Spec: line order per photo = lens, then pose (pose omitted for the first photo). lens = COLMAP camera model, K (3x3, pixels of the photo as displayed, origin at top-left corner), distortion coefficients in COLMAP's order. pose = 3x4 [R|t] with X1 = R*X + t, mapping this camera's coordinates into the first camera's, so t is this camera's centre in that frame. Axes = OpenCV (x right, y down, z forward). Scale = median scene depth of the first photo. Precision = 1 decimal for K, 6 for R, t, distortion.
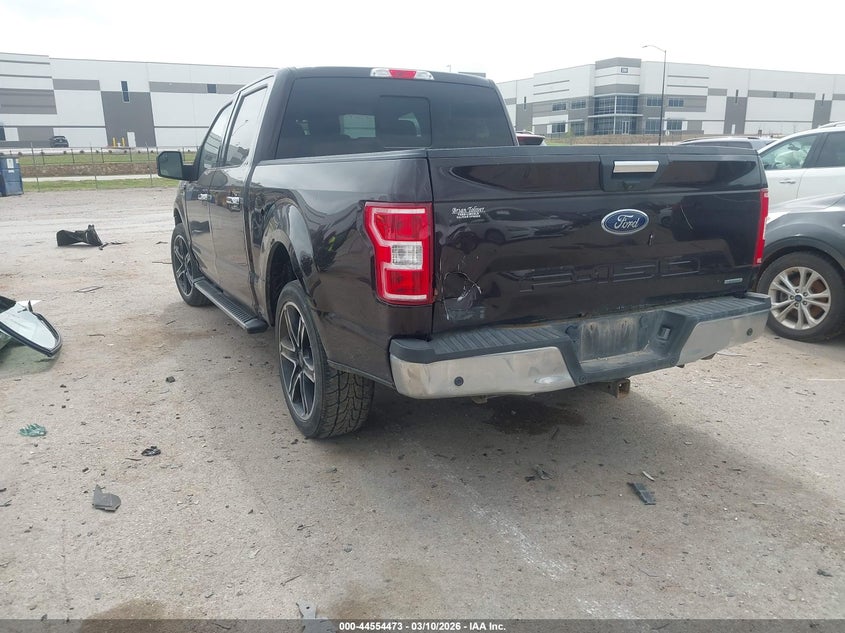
lens RADIAL K [[684.0, 0, 422.5], [0, 684.0, 316.5], [0, 0, 1]] dist [0.087228, -0.127431]
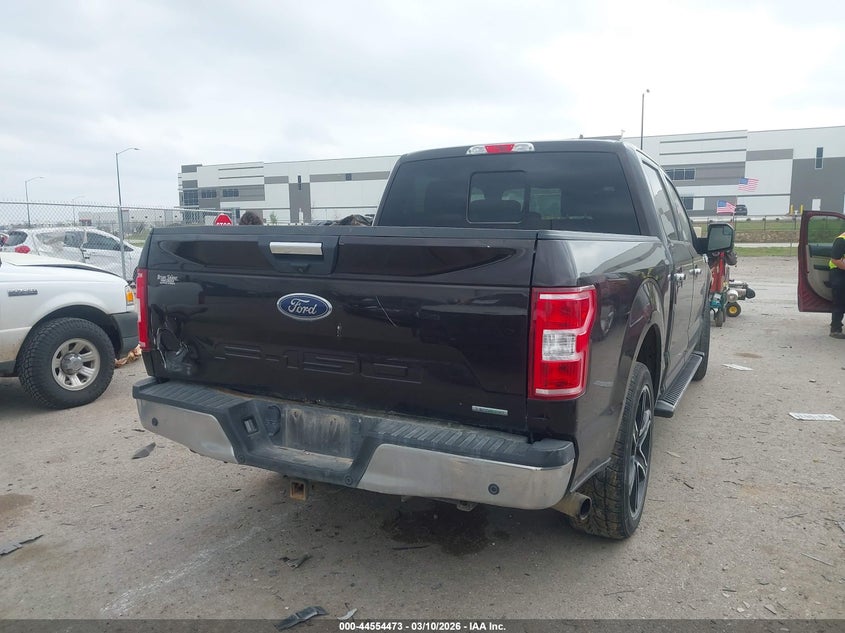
lens RADIAL K [[684.0, 0, 422.5], [0, 684.0, 316.5], [0, 0, 1]] dist [0.087228, -0.127431]
pose [[0.562468, 0.117434, -0.818437, 0.900805], [-0.192897, 0.981185, 0.008218, -0.128322], [0.804003, 0.153251, 0.574537, 0.474444]]
